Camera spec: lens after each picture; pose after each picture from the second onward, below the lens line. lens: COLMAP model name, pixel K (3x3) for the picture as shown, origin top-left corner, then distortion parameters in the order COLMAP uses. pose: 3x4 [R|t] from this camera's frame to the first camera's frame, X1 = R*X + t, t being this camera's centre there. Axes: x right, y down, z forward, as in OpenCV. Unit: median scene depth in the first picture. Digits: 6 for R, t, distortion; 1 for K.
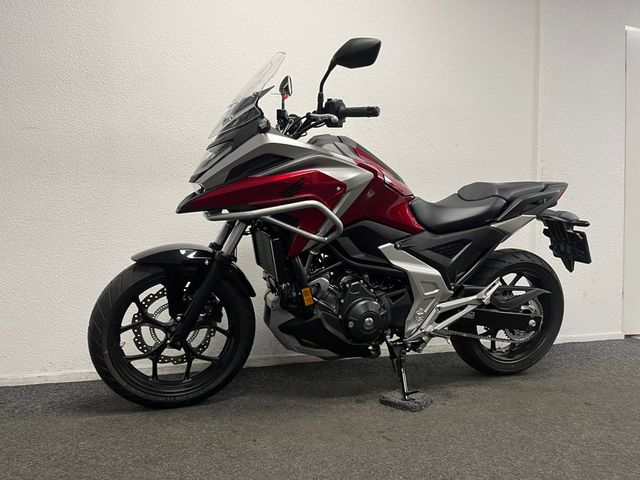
lens RADIAL K [[488.5, 0, 317.8], [0, 488.5, 241.2], [0, 0, 1]] dist [0.037540, -0.008426]
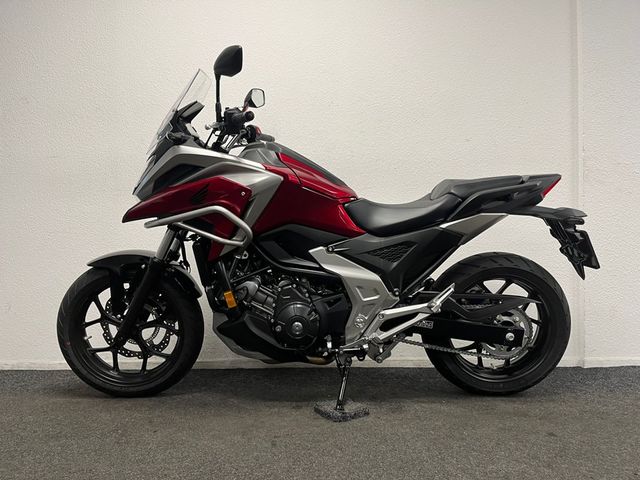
lens RADIAL K [[488.5, 0, 316.2], [0, 488.5, 241.6], [0, 0, 1]] dist [0.037540, -0.008426]
pose [[0.946460, -0.019369, -0.322239, 0.443760], [0.011422, 0.999583, -0.026537, 0.019415], [0.322619, 0.021436, 0.946286, 0.070100]]
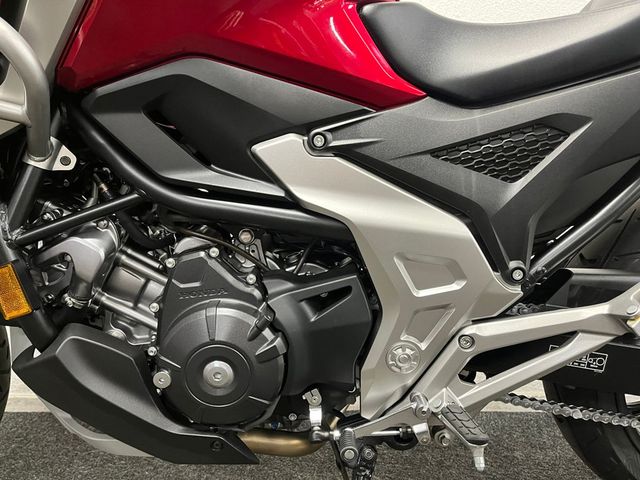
lens RADIAL K [[488.5, 0, 320.5], [0, 488.5, 237.4], [0, 0, 1]] dist [0.037540, -0.008426]
pose [[0.947526, 0.003047, -0.319665, 0.263823], [0.006713, 0.999544, 0.029426, 0.061642], [0.319609, -0.030028, 0.947074, 0.683315]]
